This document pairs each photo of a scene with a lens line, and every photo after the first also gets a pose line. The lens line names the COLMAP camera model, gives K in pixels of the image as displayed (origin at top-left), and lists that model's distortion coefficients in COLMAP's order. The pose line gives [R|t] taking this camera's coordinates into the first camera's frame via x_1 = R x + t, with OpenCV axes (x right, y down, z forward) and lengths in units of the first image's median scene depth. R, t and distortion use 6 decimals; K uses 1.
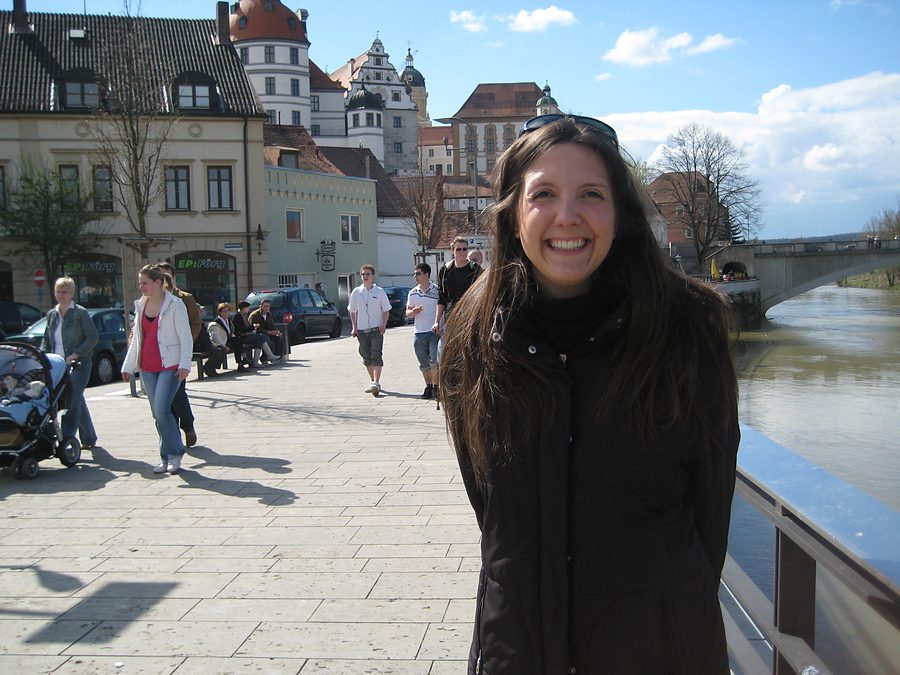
lens RADIAL K [[929.0, 0, 452.4], [0, 929.0, 345.1], [0, 0, 1]] dist [-0.156887, 0.208007]
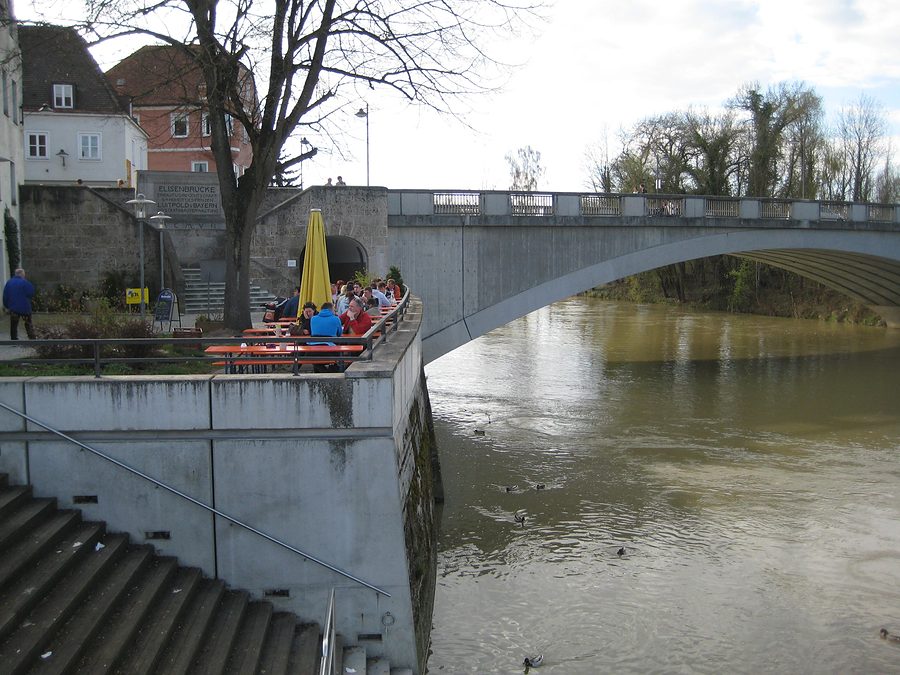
lens RADIAL K [[929.0, 0, 452.4], [0, 929.0, 345.1], [0, 0, 1]] dist [-0.156887, 0.208007]
pose [[0.870453, -0.020833, 0.491811, 0.627249], [0.018121, 0.999783, 0.010278, -0.188636], [-0.491919, -0.000034, 0.870641, 2.396469]]
